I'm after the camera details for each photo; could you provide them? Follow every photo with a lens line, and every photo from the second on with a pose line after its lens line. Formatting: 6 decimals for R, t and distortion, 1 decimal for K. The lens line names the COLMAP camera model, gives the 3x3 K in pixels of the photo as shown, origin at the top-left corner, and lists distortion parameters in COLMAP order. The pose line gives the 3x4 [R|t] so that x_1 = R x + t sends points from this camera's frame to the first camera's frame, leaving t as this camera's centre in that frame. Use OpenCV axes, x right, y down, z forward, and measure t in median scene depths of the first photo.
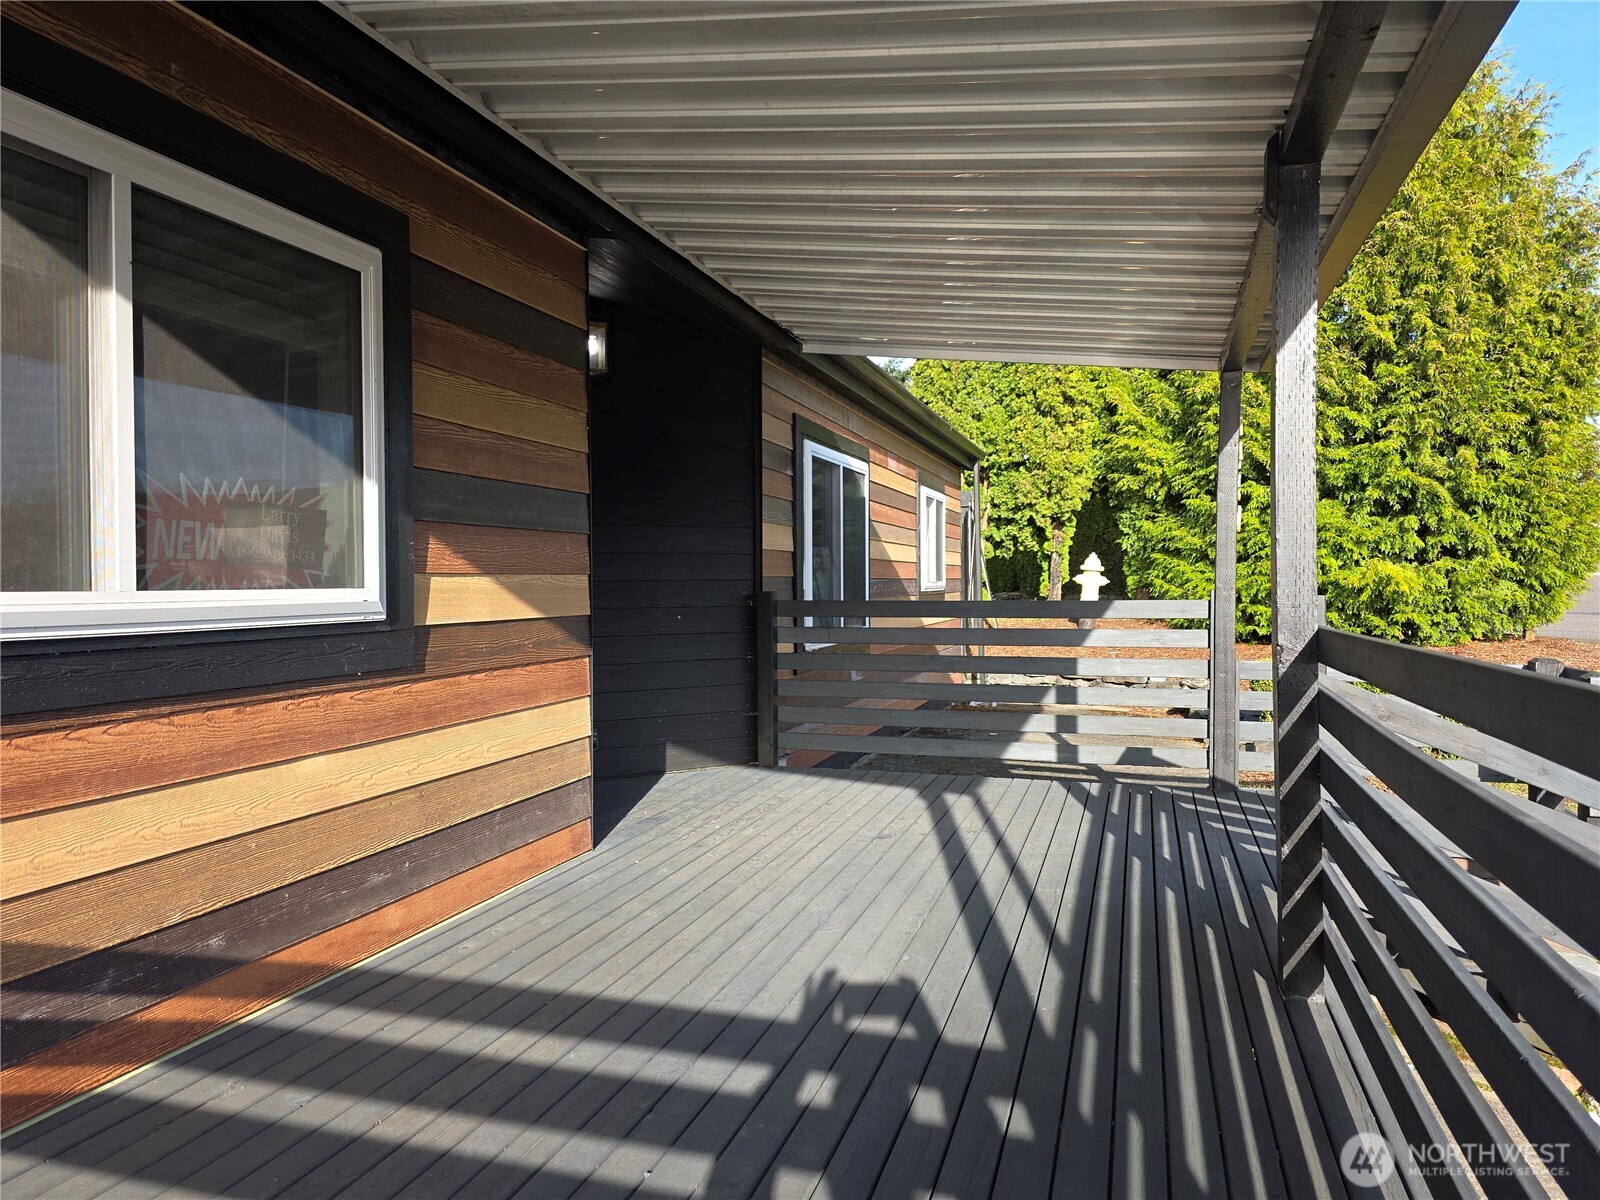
lens RADIAL K [[1075.5, 0, 803.3], [0, 1075.5, 599.1], [0, 0, 1]] dist [0.069919, -0.071275]
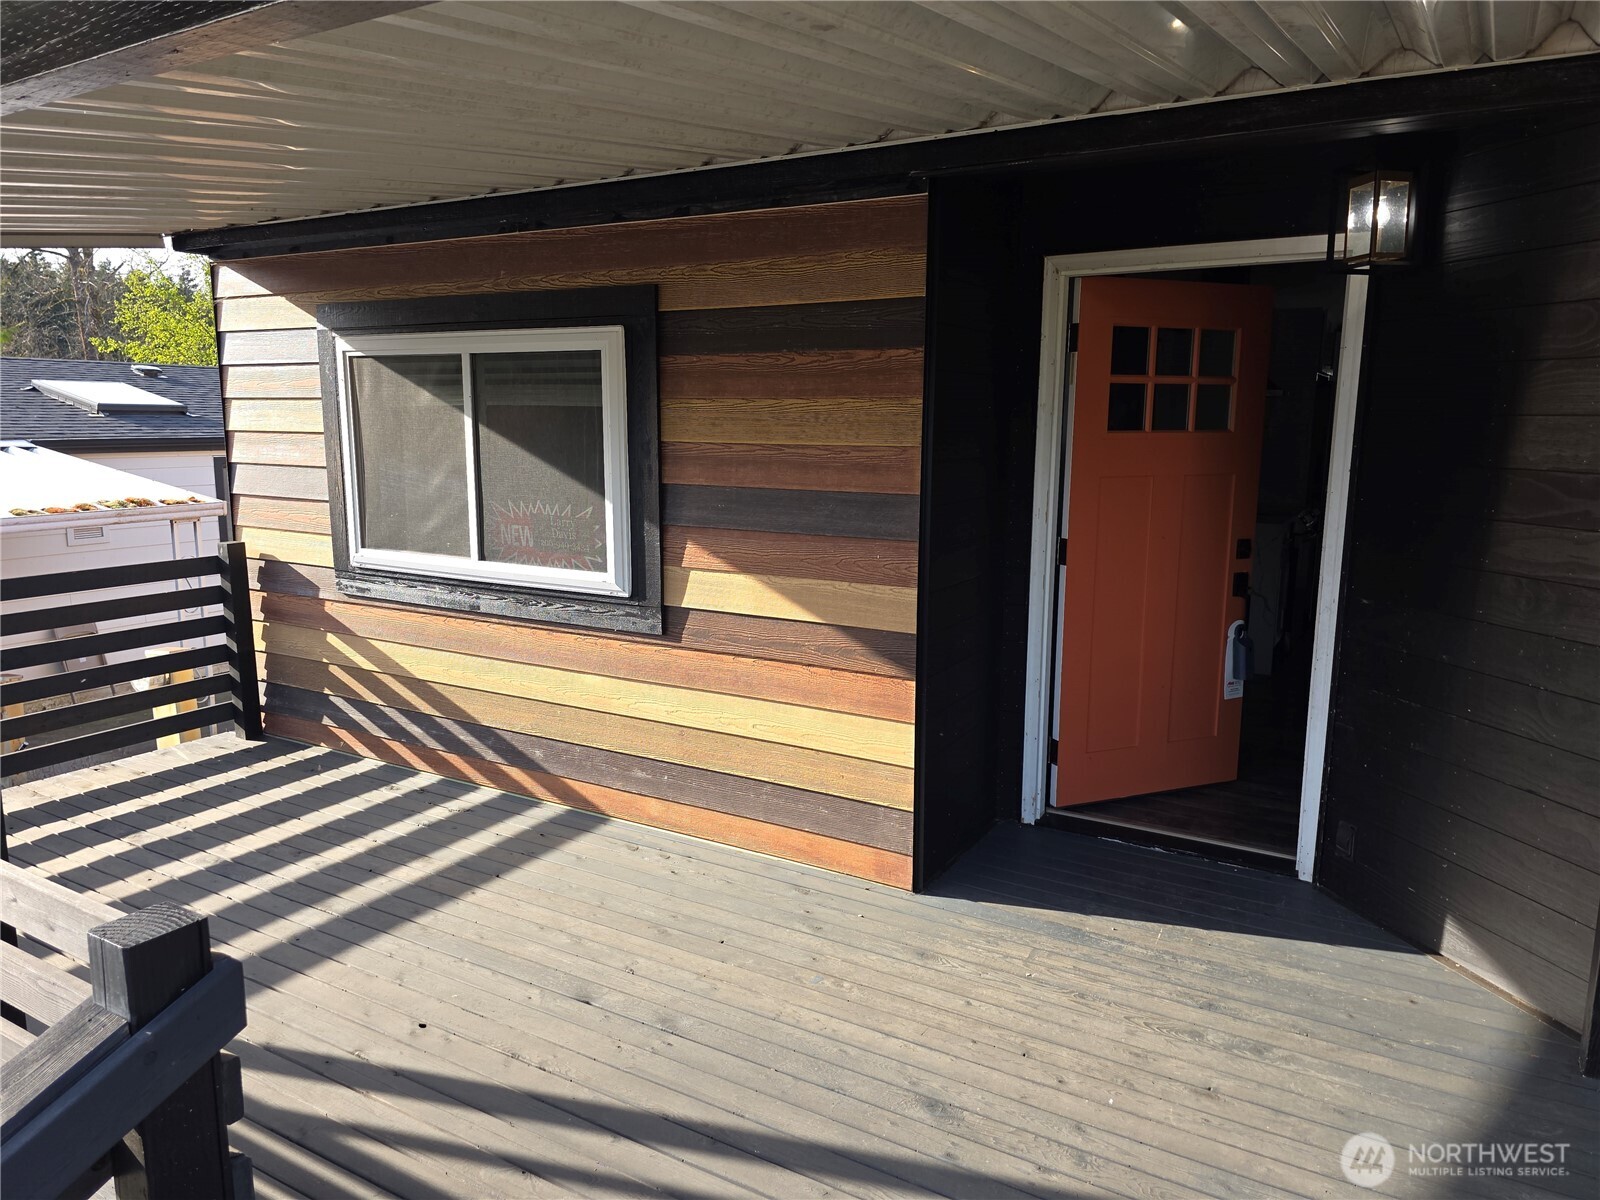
lens RADIAL K [[1075.5, 0, 801.7], [0, 1075.5, 594.0], [0, 0, 1]] dist [0.069919, -0.071275]
pose [[-0.214439, 0.165346, -0.962640, 0.776783], [-0.019655, 0.984637, 0.173503, -0.198101], [0.976540, 0.056126, -0.207895, 1.300694]]
